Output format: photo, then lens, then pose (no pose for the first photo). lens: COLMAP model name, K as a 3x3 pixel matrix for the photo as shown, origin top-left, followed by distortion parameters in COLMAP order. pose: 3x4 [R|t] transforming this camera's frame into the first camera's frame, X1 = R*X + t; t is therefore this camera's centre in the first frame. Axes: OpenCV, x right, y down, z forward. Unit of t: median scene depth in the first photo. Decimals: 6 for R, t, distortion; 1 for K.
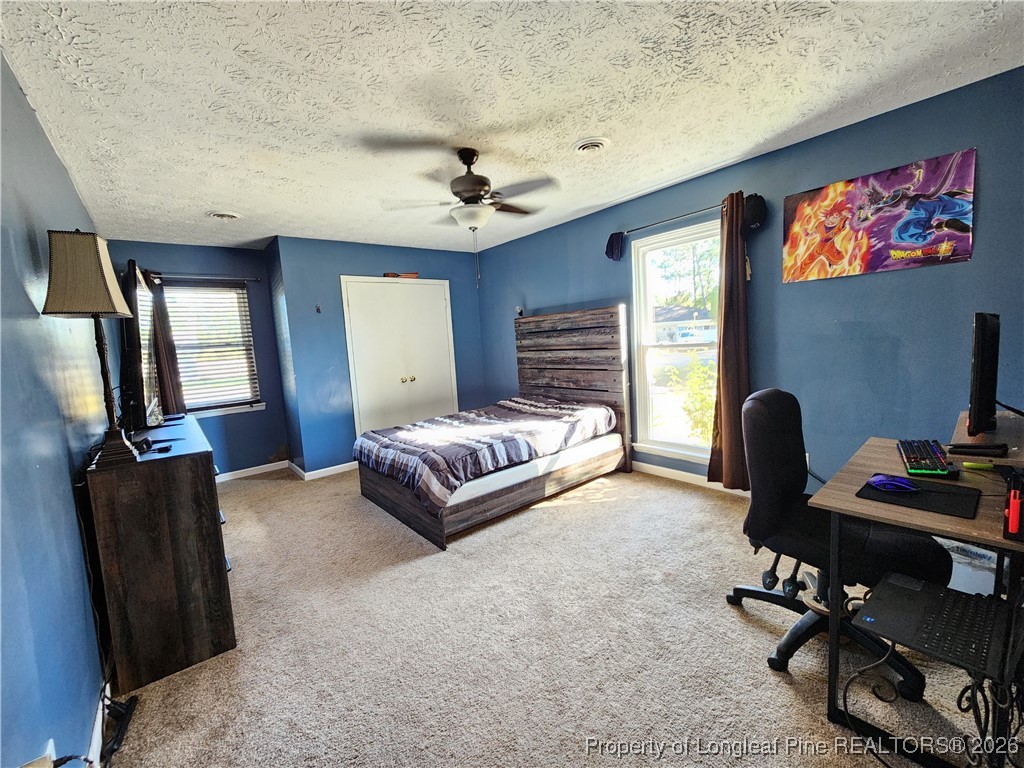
lens RADIAL K [[417.5, 0, 508.4], [0, 417.5, 380.6], [0, 0, 1]] dist [0.000471, -0.000023]
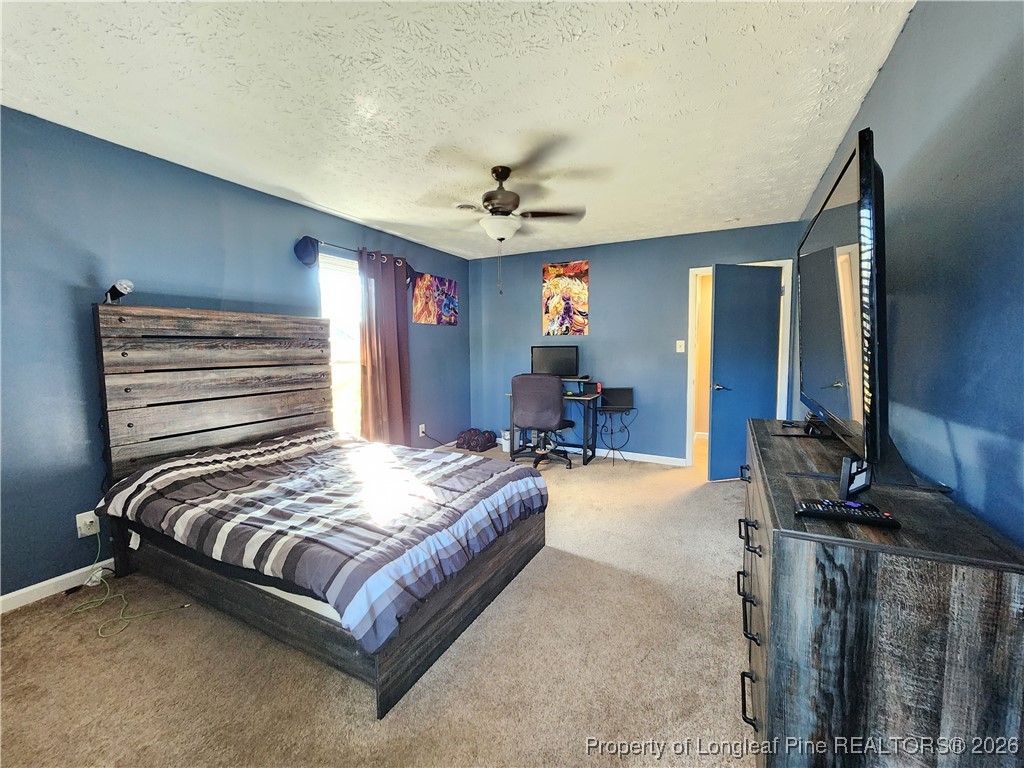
lens RADIAL K [[417.5, 0, 508.4], [0, 417.5, 380.6], [0, 0, 1]] dist [0.000471, -0.000023]
pose [[-0.384843, -0.008539, 0.922943, -1.046595], [0.123616, 0.990471, 0.060708, -0.064678], [-0.914667, 0.137454, -0.380120, 1.384810]]
